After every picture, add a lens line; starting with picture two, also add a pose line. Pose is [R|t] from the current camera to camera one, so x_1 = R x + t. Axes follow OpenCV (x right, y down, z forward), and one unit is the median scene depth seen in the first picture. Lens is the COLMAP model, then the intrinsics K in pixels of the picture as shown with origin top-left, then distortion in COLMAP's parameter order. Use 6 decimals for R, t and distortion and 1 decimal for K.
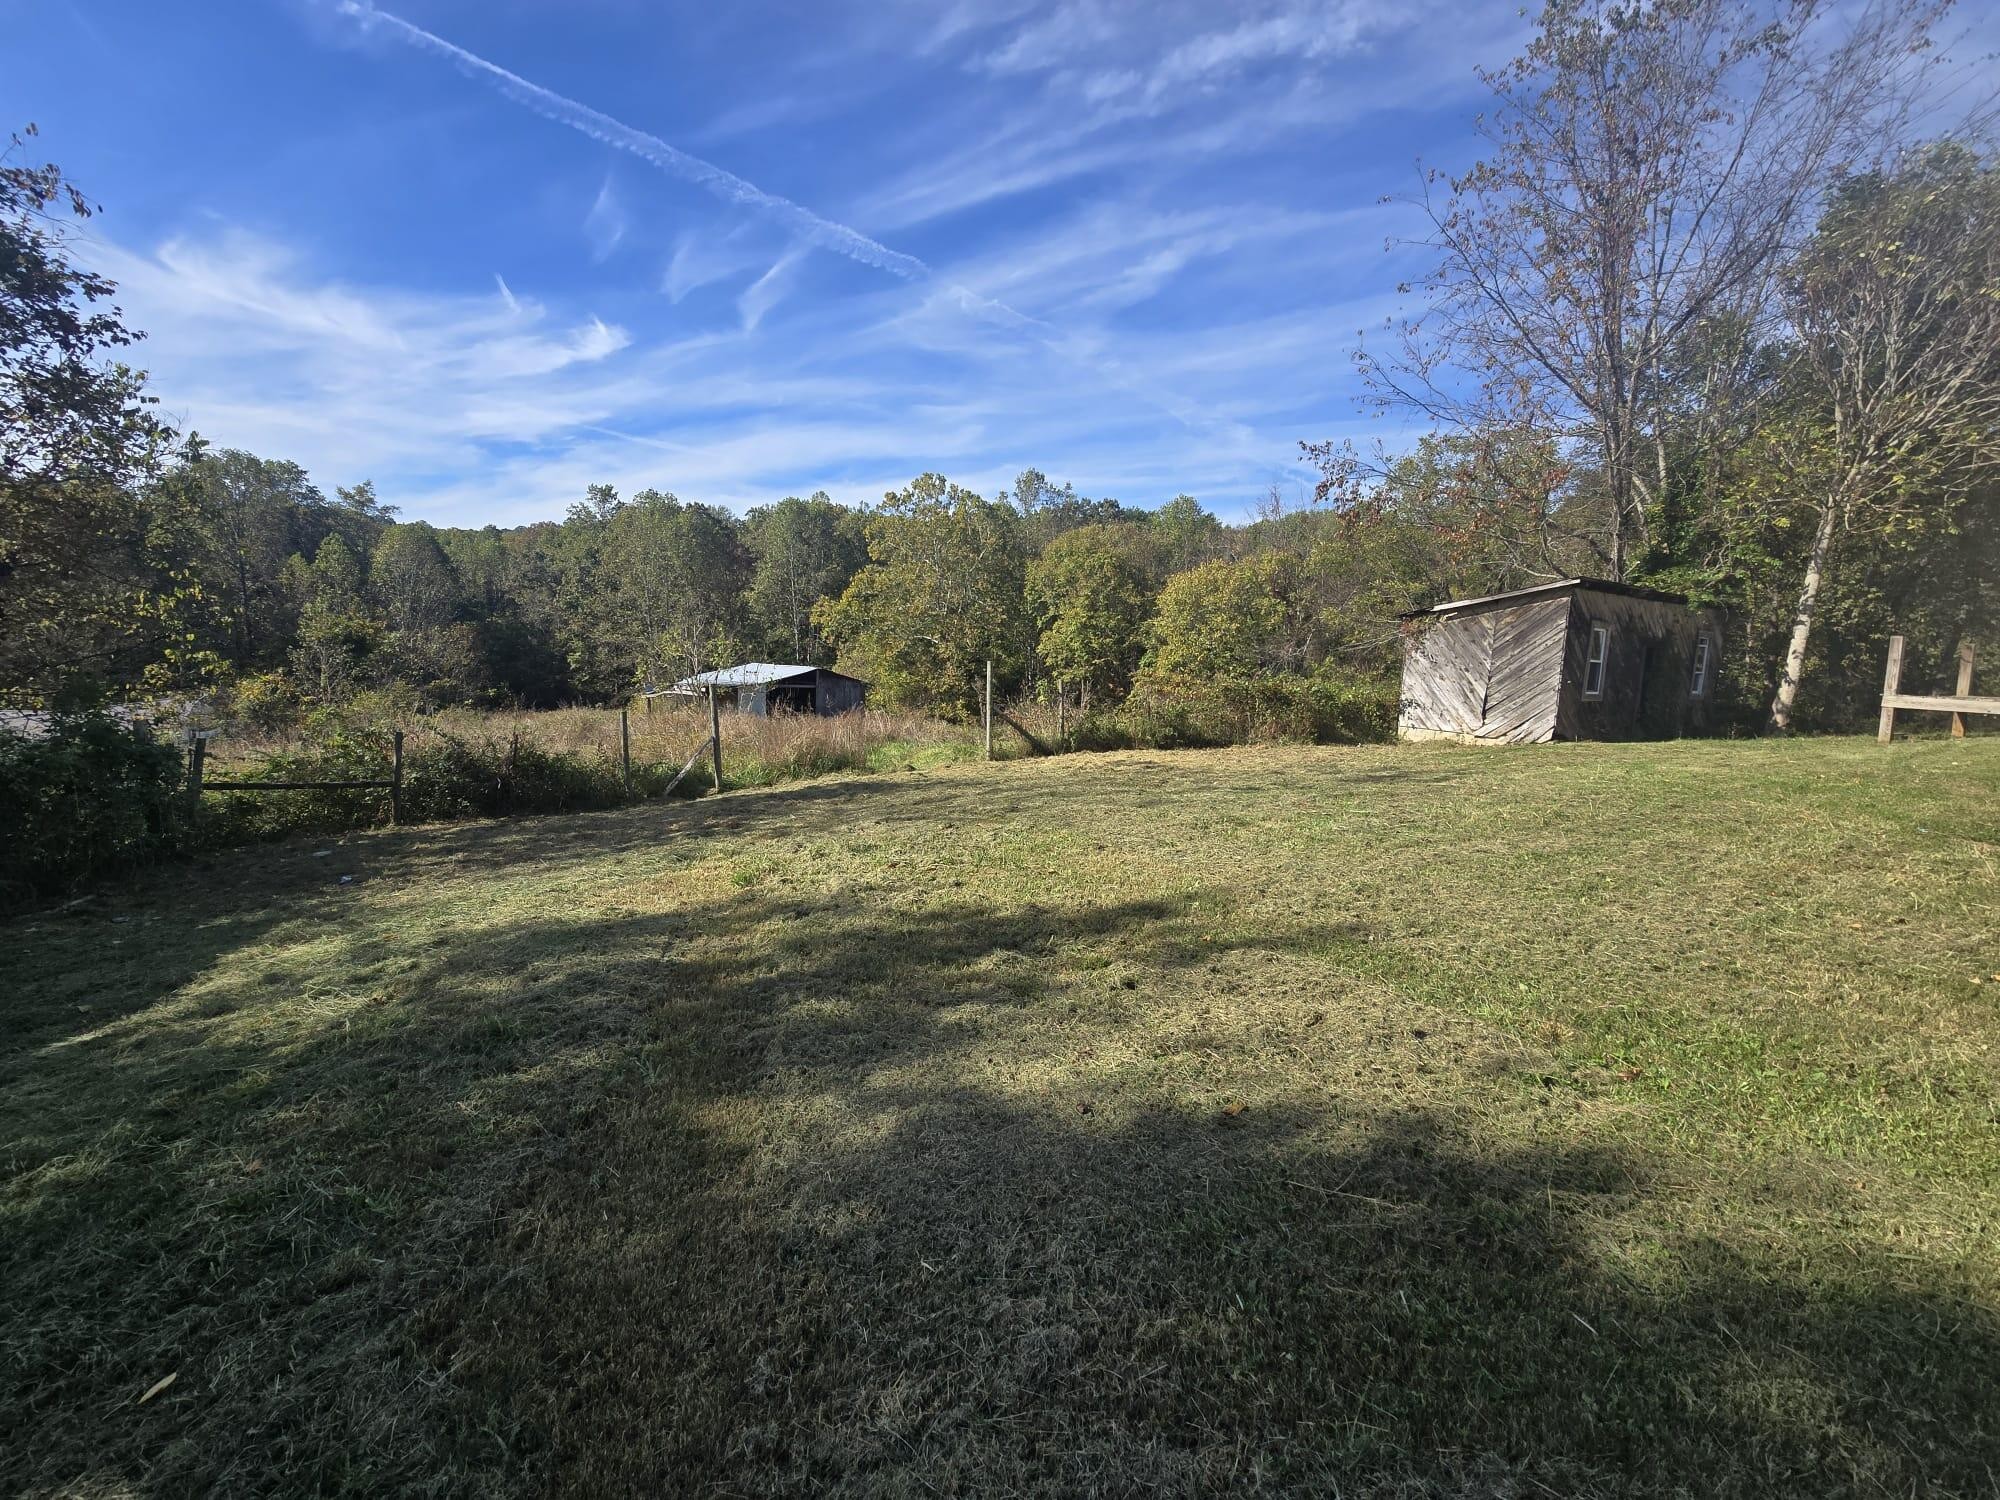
lens RADIAL K [[821.5, 0, 993.5], [0, 821.5, 736.0], [0, 0, 1]] dist [-0.006308, 0.001436]
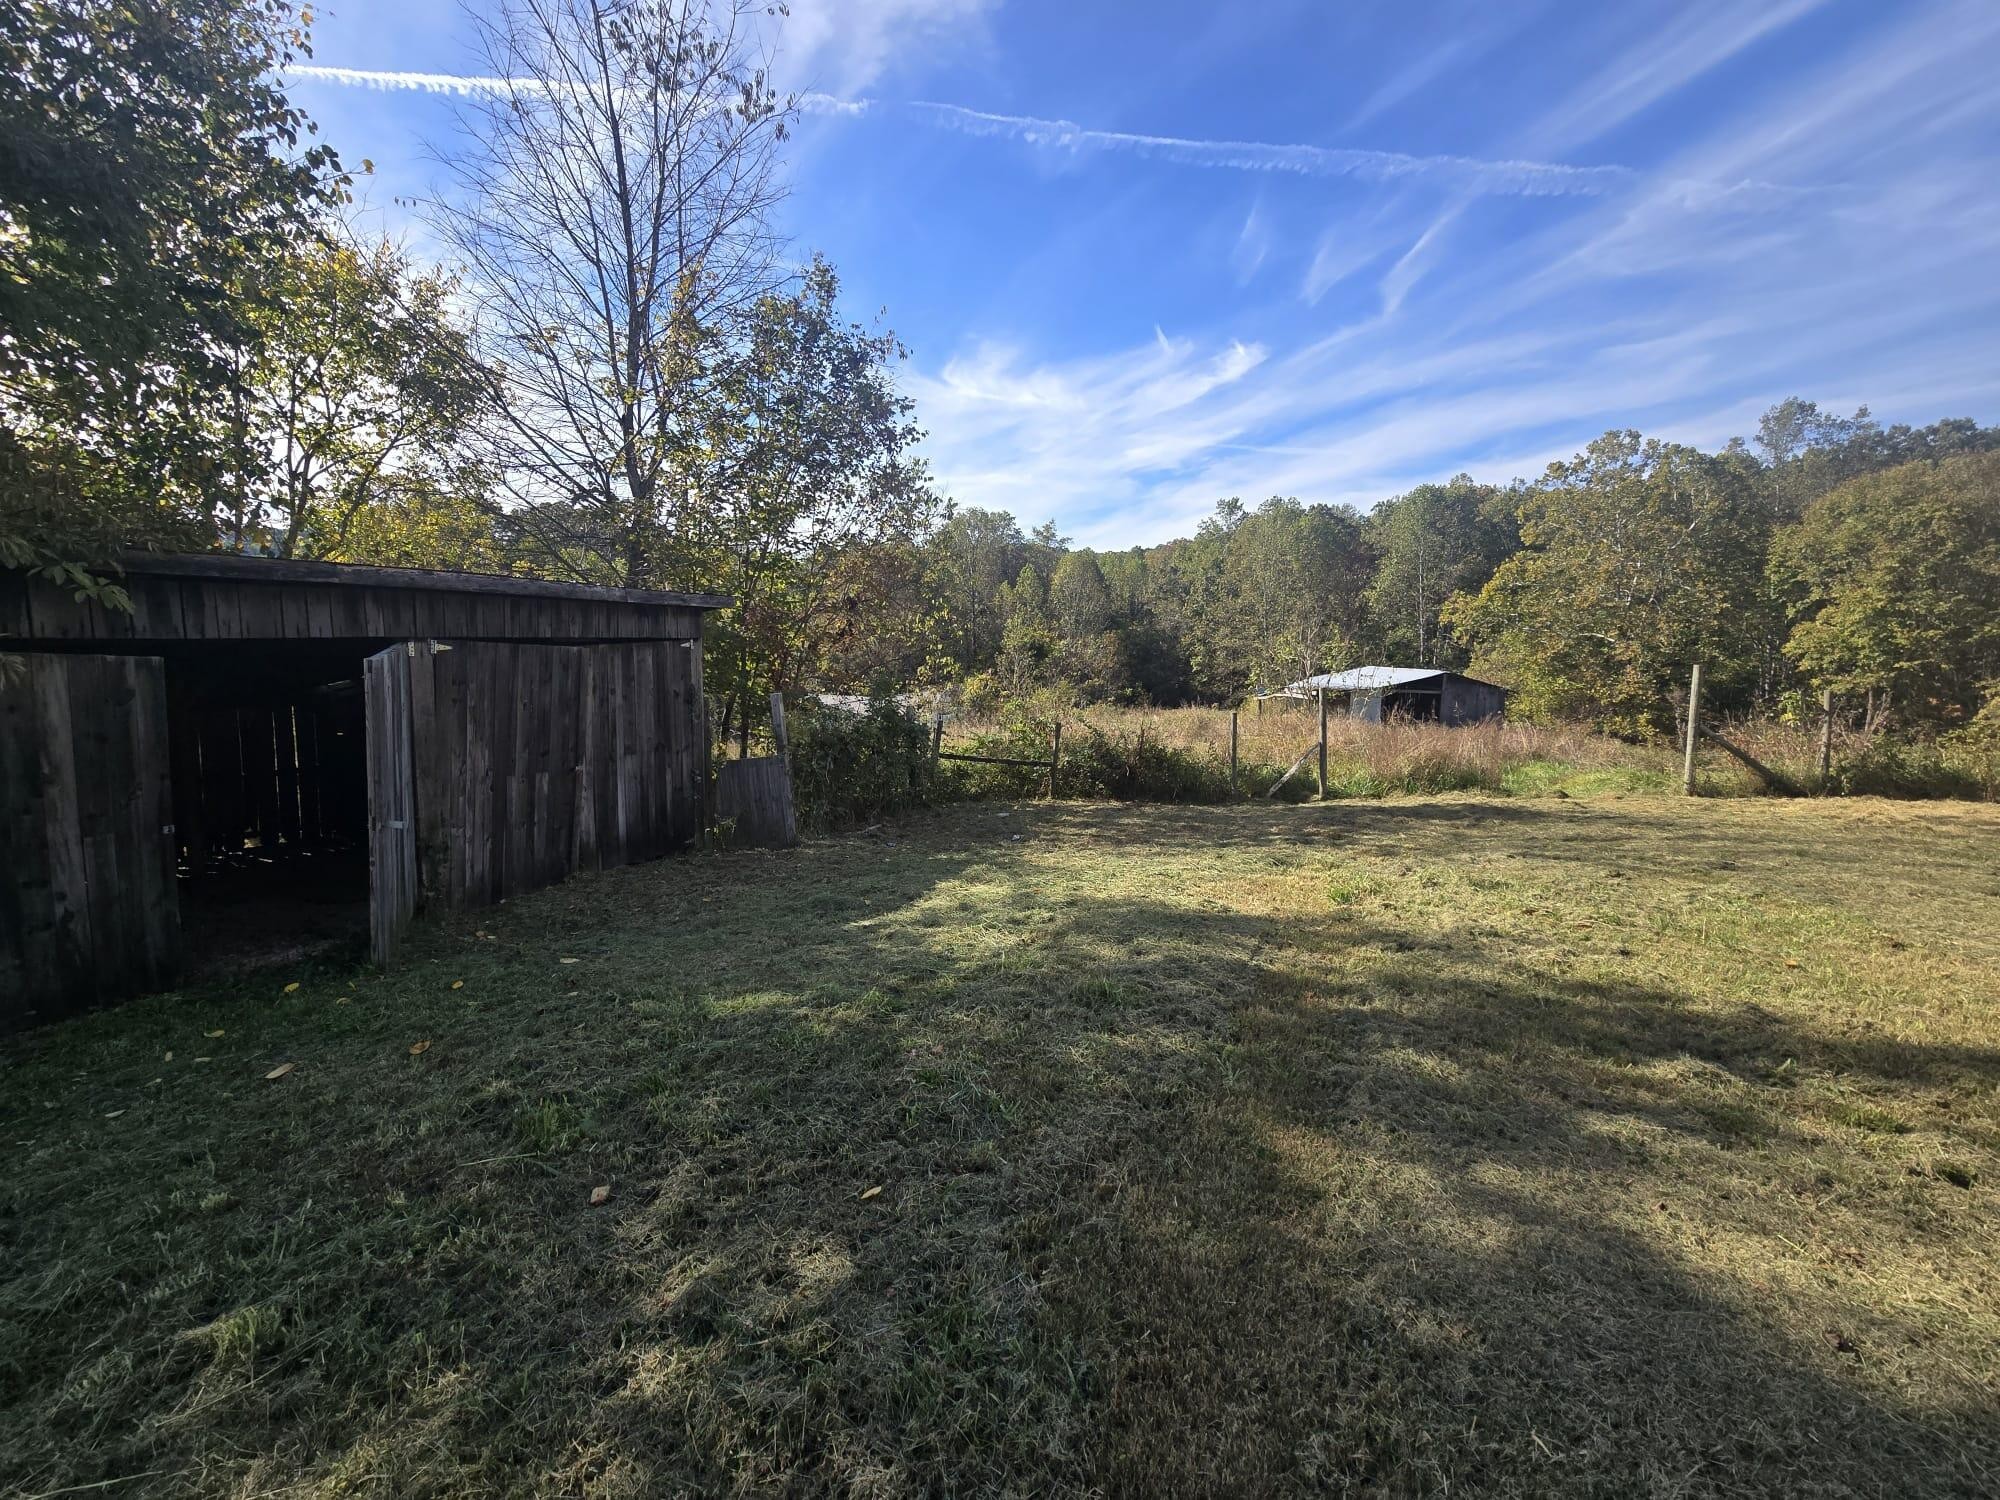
lens RADIAL K [[821.5, 0, 993.0], [0, 821.5, 734.2], [0, 0, 1]] dist [-0.006308, 0.001436]
pose [[0.756380, 0.055092, -0.651809, -0.000711], [-0.058851, 0.998137, 0.016072, -0.001001], [0.651480, 0.026203, 0.758213, 0.006222]]
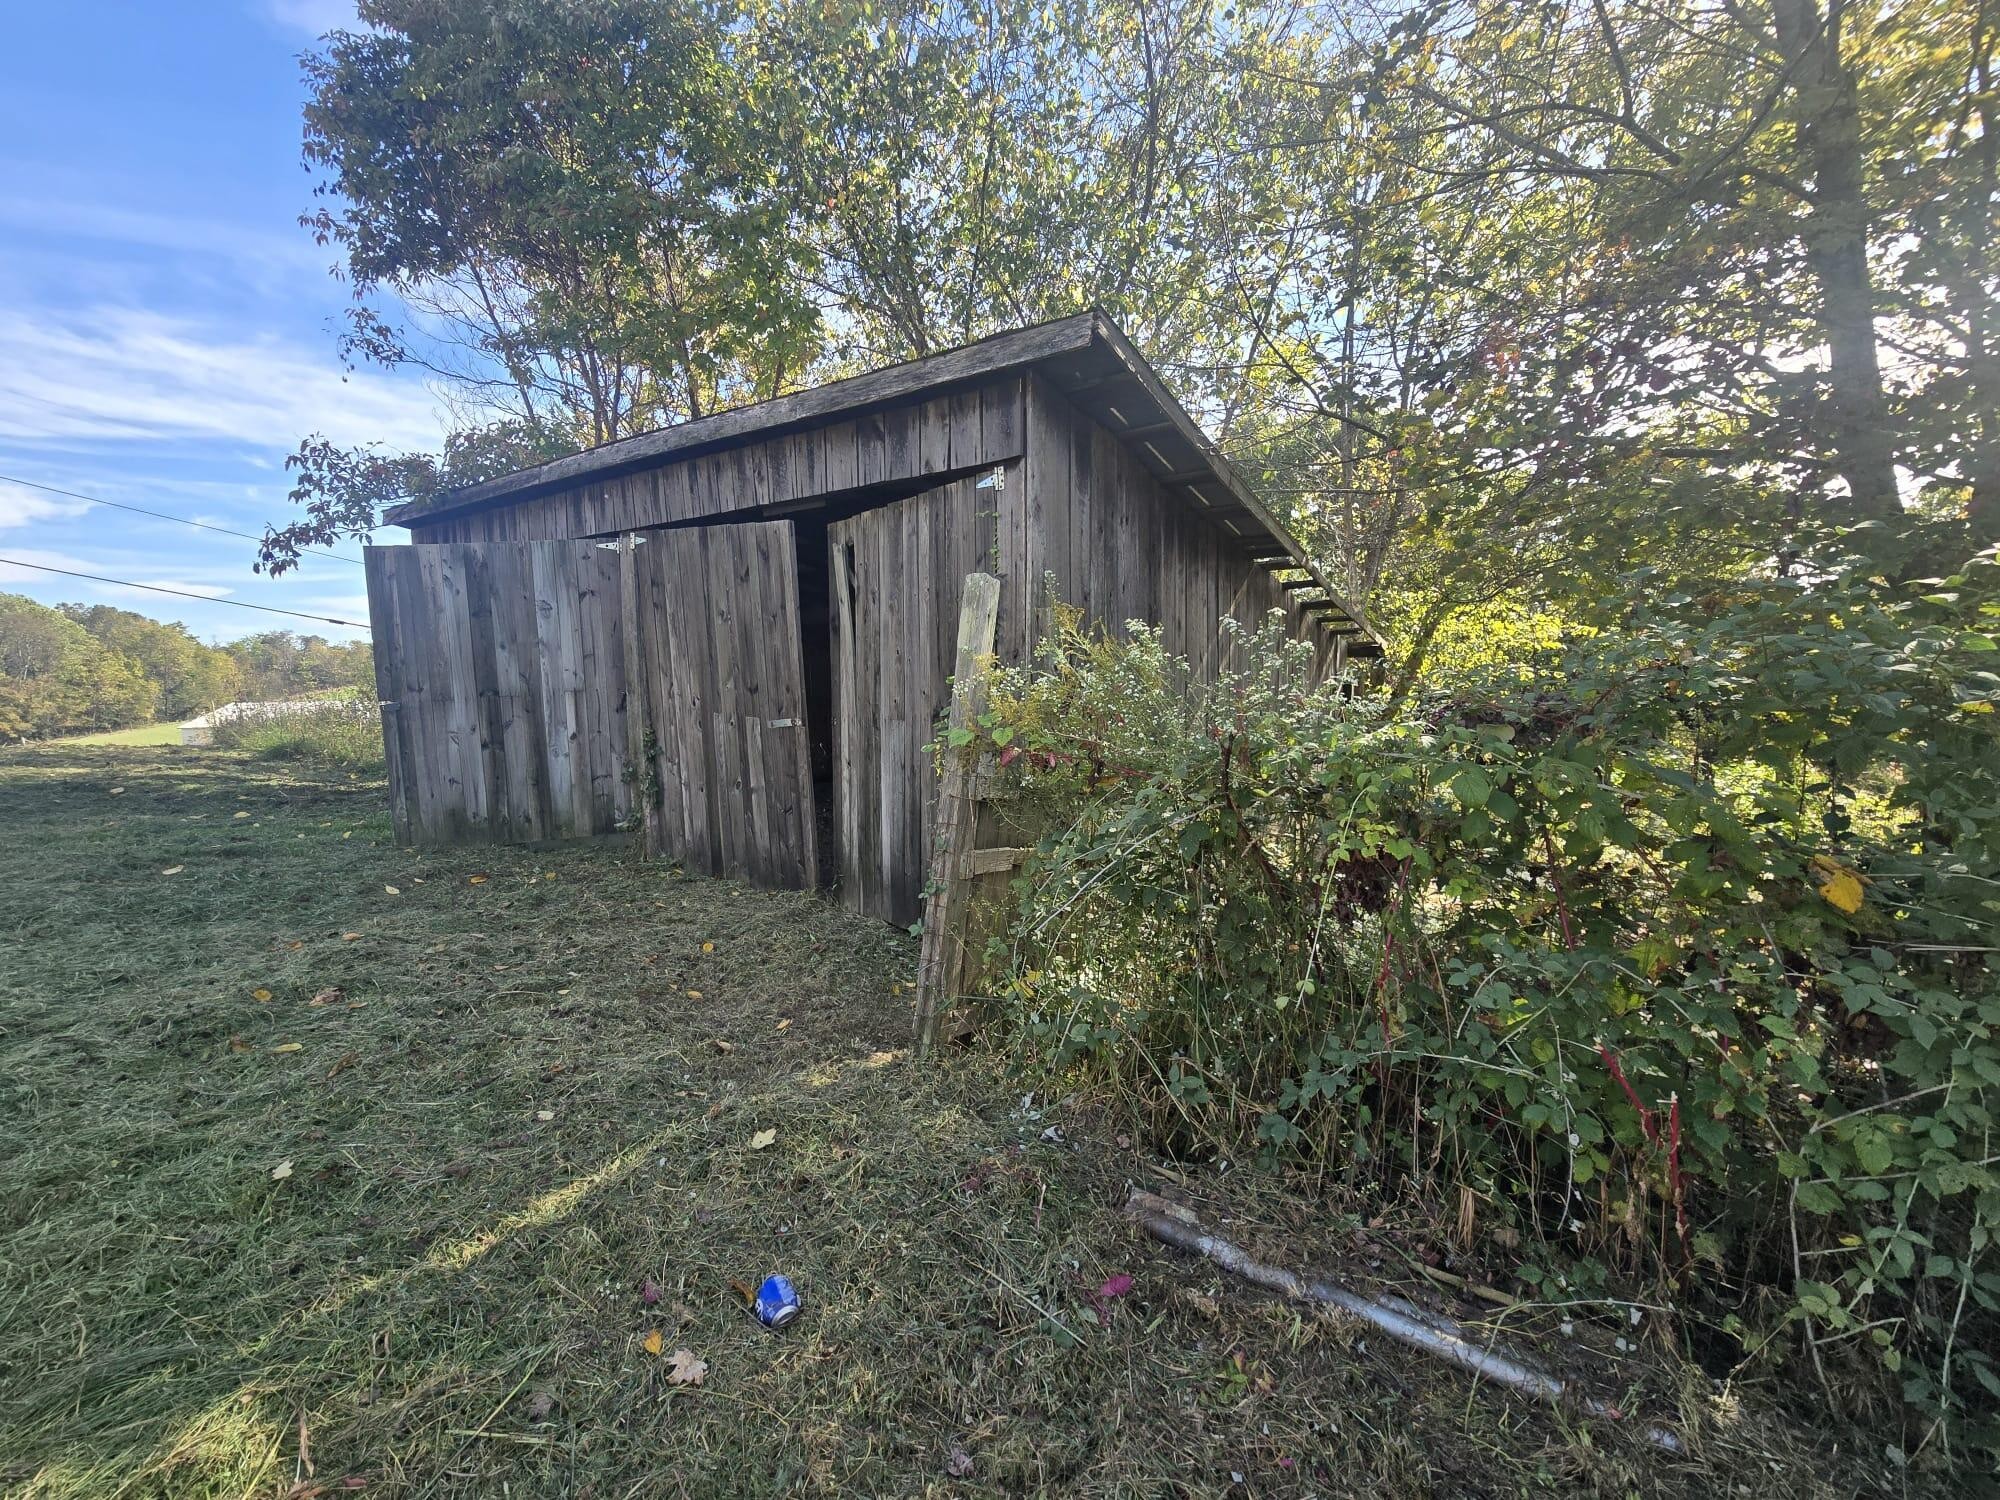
lens RADIAL K [[821.5, 0, 998.5], [0, 821.5, 733.9], [0, 0, 1]] dist [-0.006308, 0.001436]
pose [[-0.824440, 0.022611, -0.565498, -0.376832], [-0.076446, 0.985595, 0.150858, -0.004842], [0.560763, 0.167604, -0.810835, 0.475767]]
